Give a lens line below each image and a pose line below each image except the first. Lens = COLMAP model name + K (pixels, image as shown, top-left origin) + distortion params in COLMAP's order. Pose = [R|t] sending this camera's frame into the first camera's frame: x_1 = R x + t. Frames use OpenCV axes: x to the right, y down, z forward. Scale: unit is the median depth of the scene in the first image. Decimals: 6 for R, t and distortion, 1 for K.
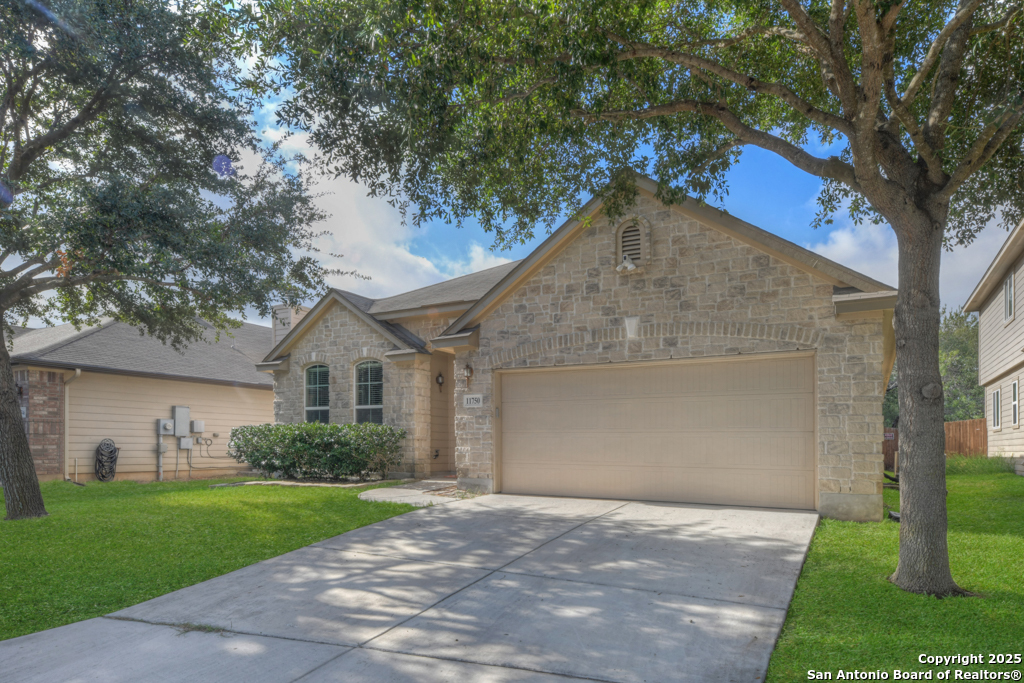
lens RADIAL K [[626.9, 0, 527.0], [0, 626.9, 414.8], [0, 0, 1]] dist [0.023841, 0.001107]
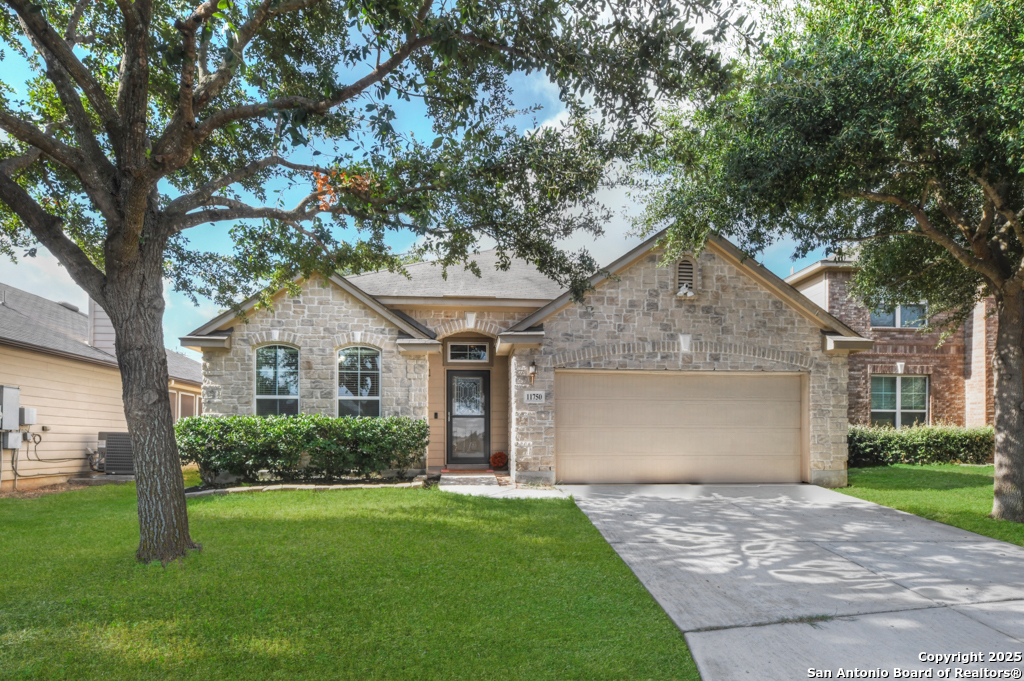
lens RADIAL K [[569.5, 0, 537.8], [0, 569.5, 412.6], [0, 0, 1]] dist [0.025082, -0.001630]
pose [[0.814269, 0.020179, 0.580137, -0.689732], [-0.021327, 0.999761, -0.004840, 0.009089], [-0.580096, -0.008432, 0.814505, 0.245530]]
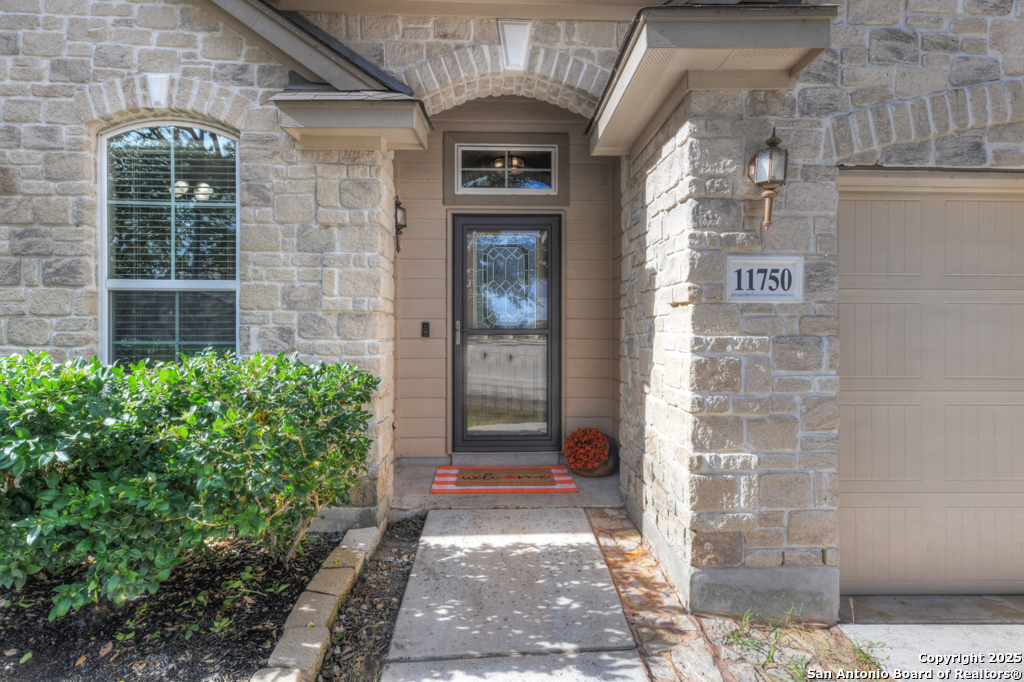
lens RADIAL K [[569.5, 0, 520.1], [0, 569.5, 313.3], [0, 0, 1]] dist [0.025082, -0.001630]
pose [[0.864346, 0.011092, 0.502776, -0.327861], [-0.022906, 0.999587, 0.017325, -0.010681], [-0.502376, -0.026492, 0.864243, 0.918723]]
